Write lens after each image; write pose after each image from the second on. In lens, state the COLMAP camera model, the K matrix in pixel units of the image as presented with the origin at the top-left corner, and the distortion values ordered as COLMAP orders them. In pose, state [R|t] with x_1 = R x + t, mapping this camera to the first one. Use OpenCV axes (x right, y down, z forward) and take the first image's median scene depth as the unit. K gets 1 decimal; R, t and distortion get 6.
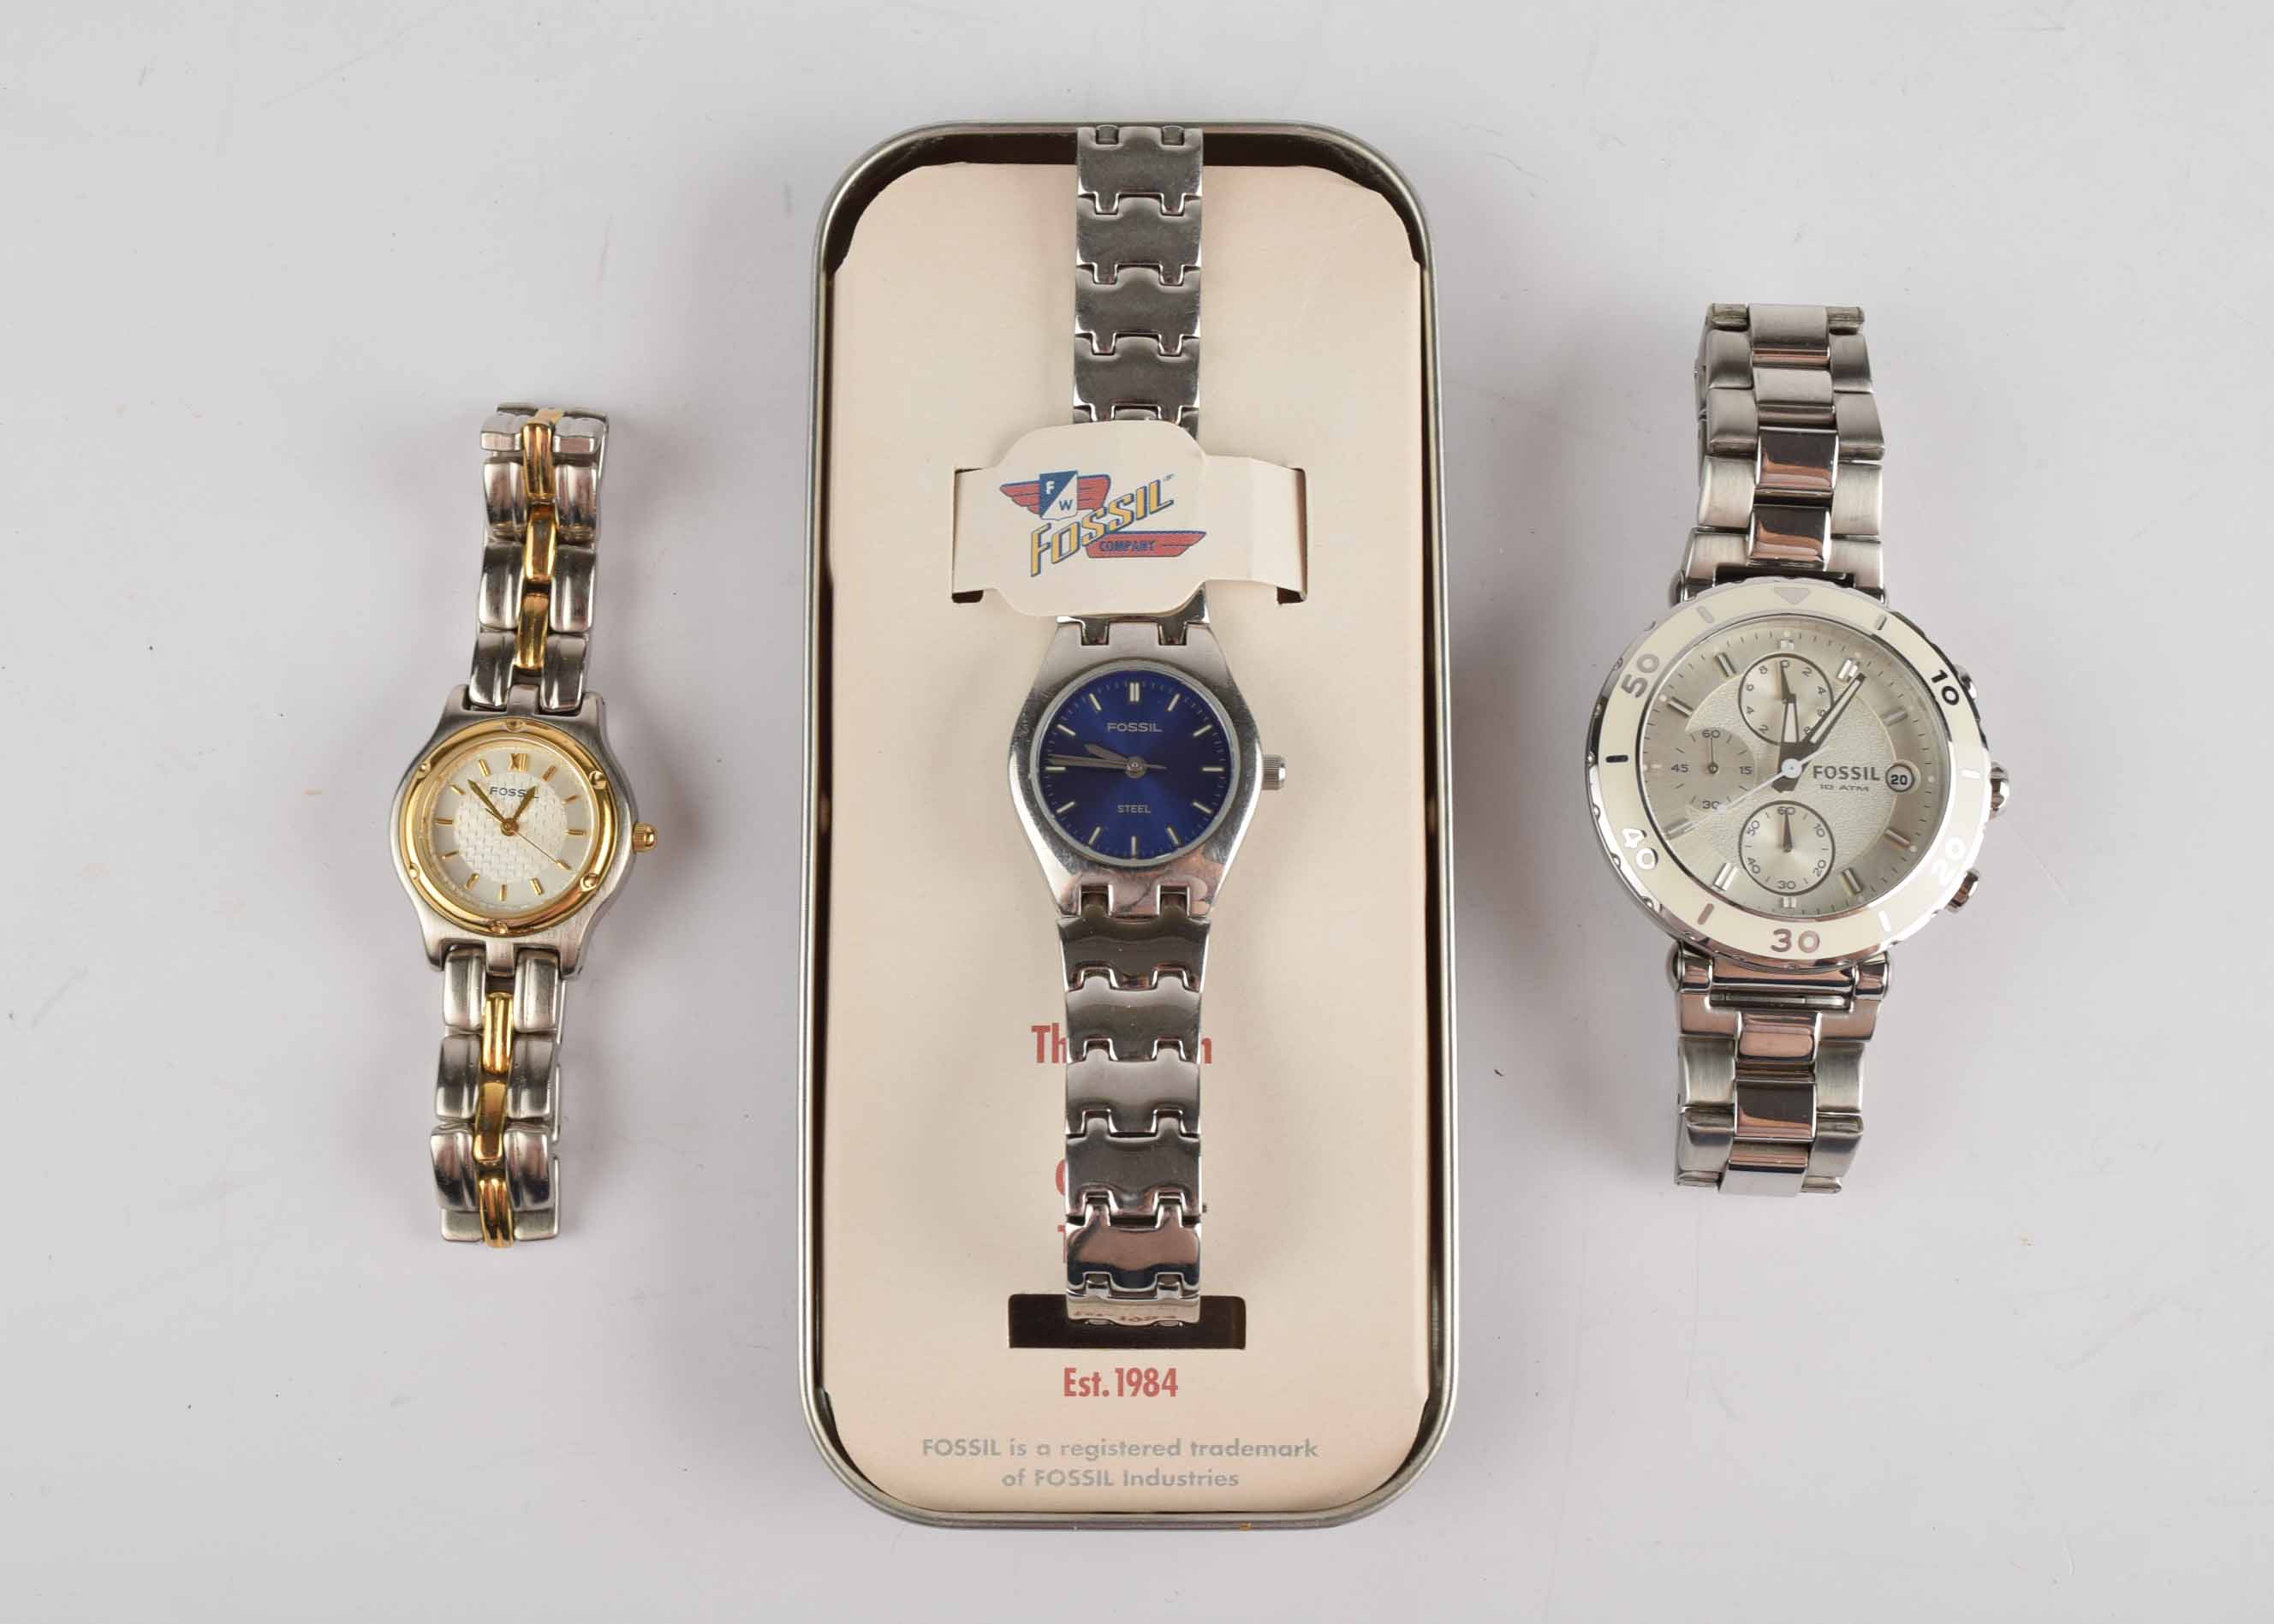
lens RADIAL K [[2962.1, 0, 1172.3], [0, 2962.1, 930.8], [0, 0, 1]] dist [0.040503, 0.000000]
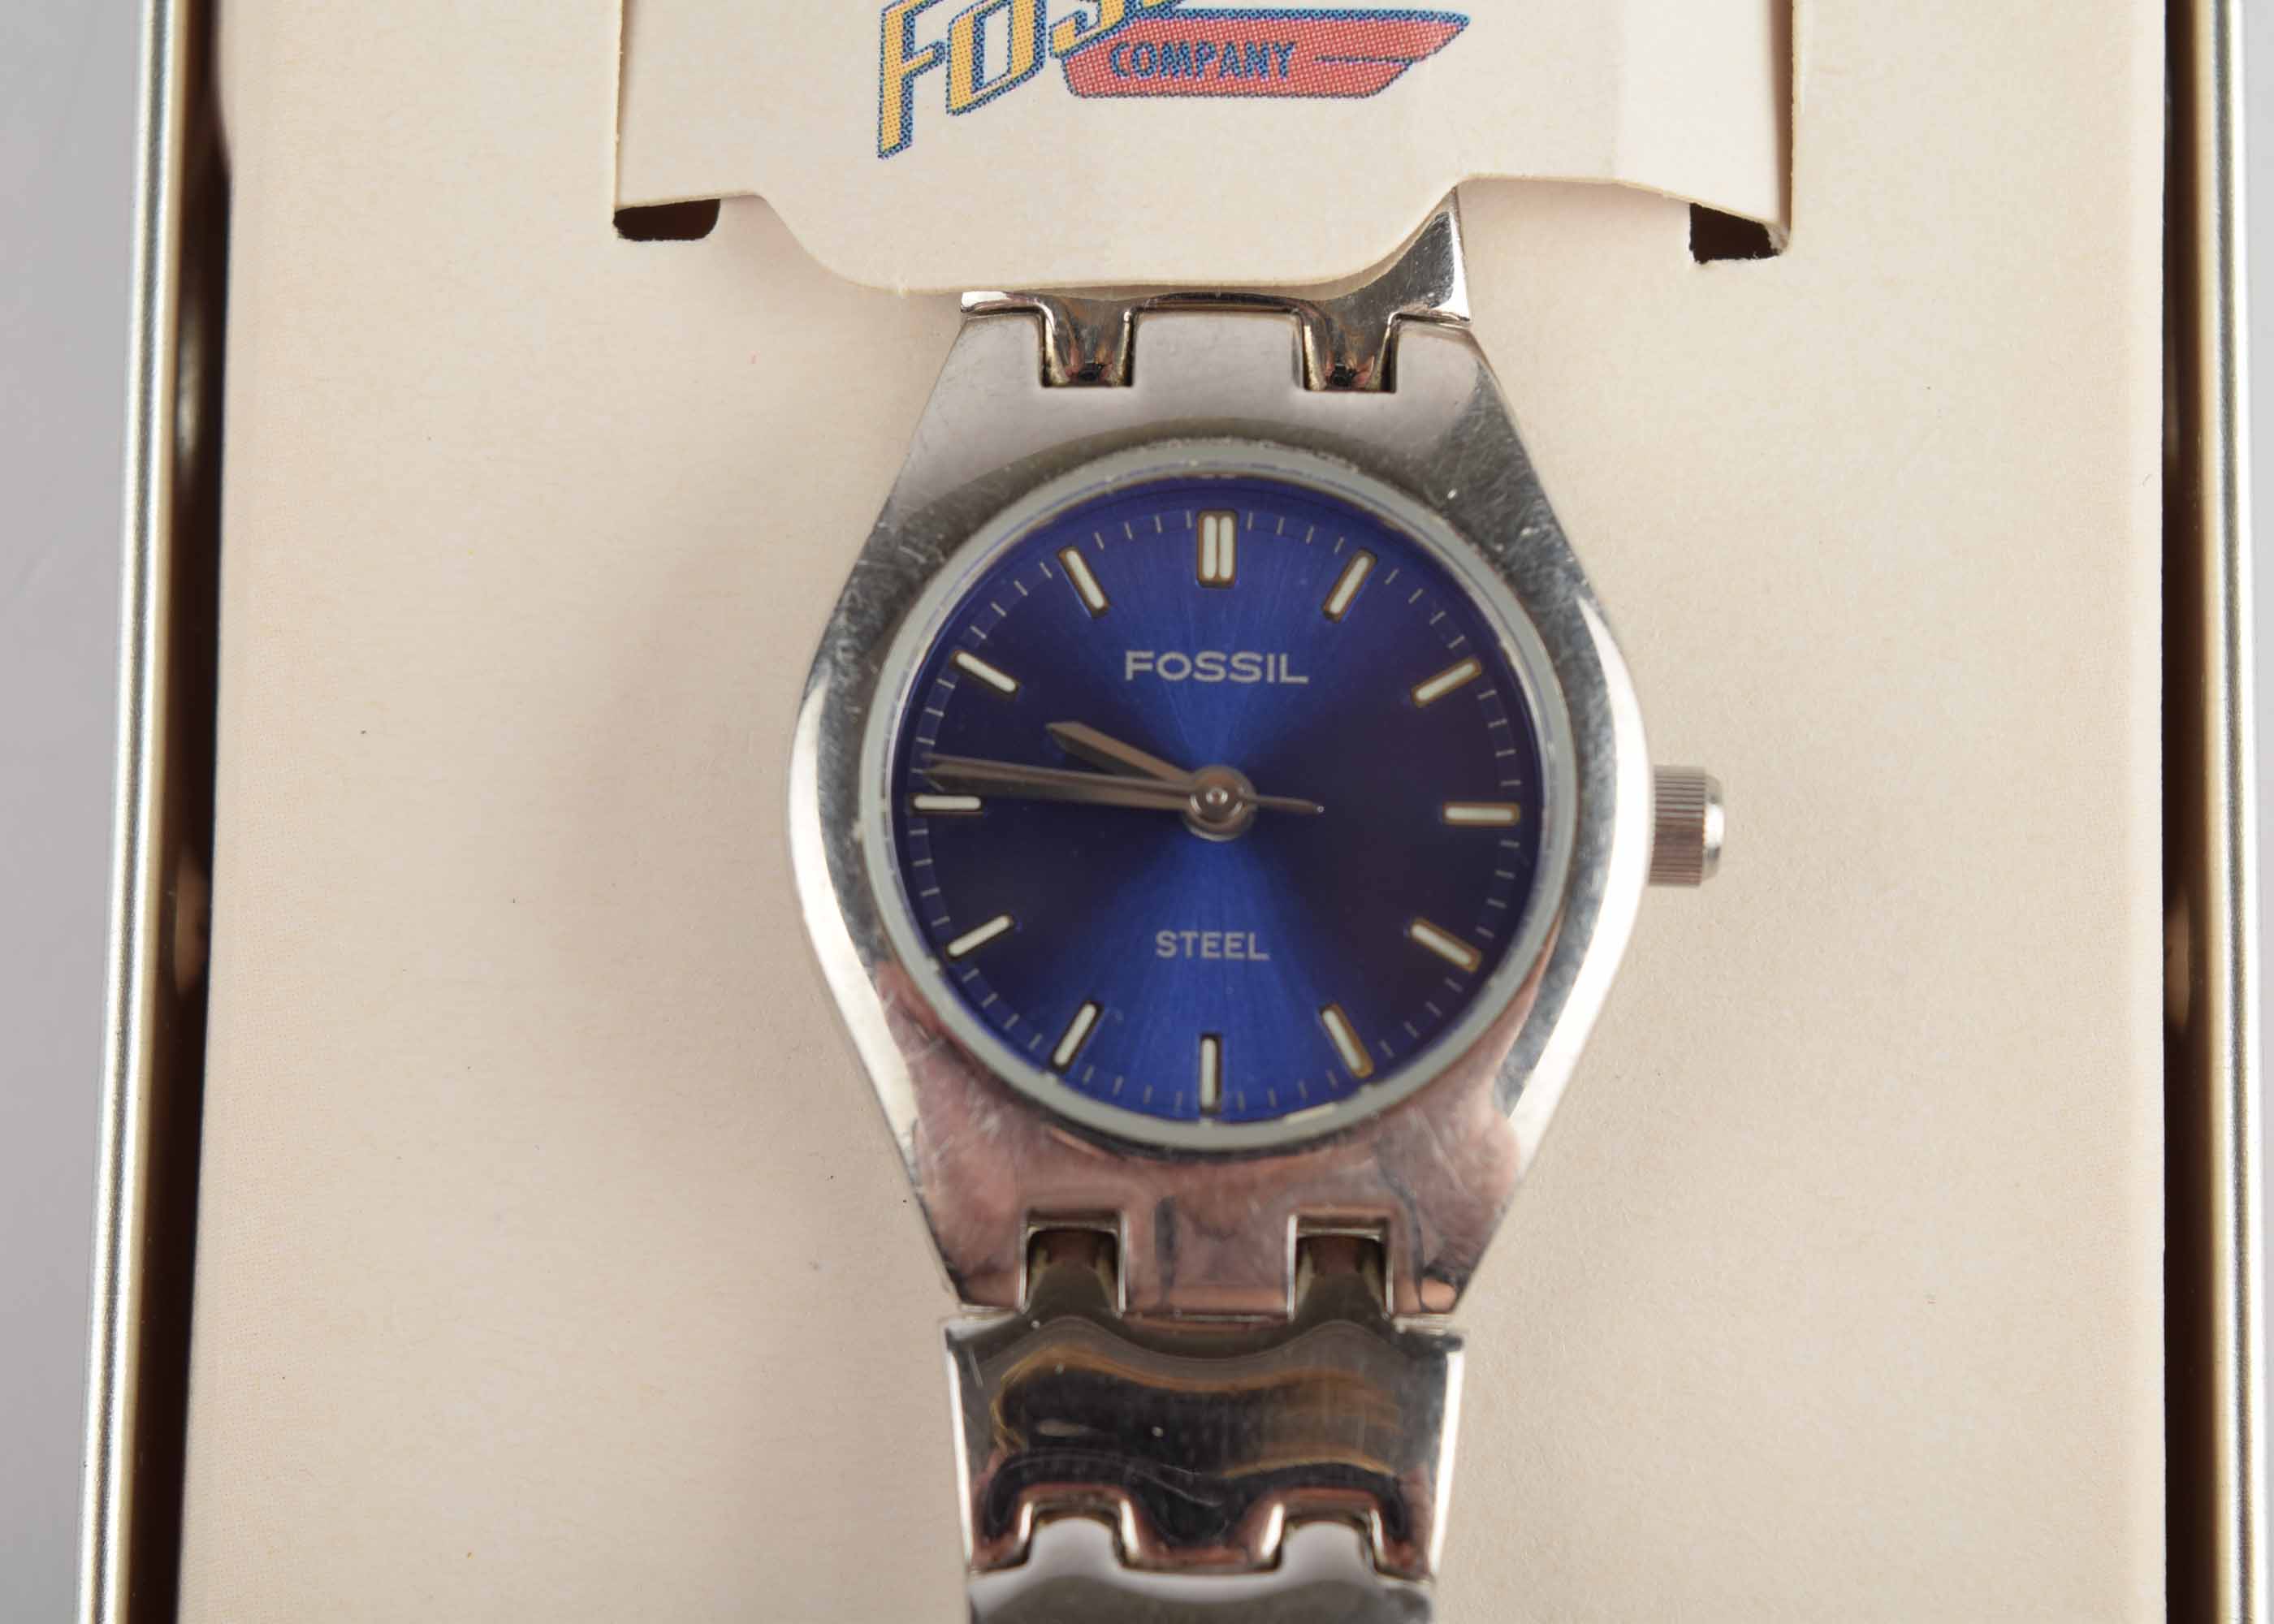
lens RADIAL K [[5701.8, 0, 1137.5], [0, 5701.8, 807.7], [0, 0, 1]] dist [0.036271, 0.000000]
pose [[0.999814, 0.017673, -0.007699, -0.015931], [-0.017828, 0.999630, -0.020549, -0.042484], [0.007333, 0.020683, 0.999759, 0.428204]]
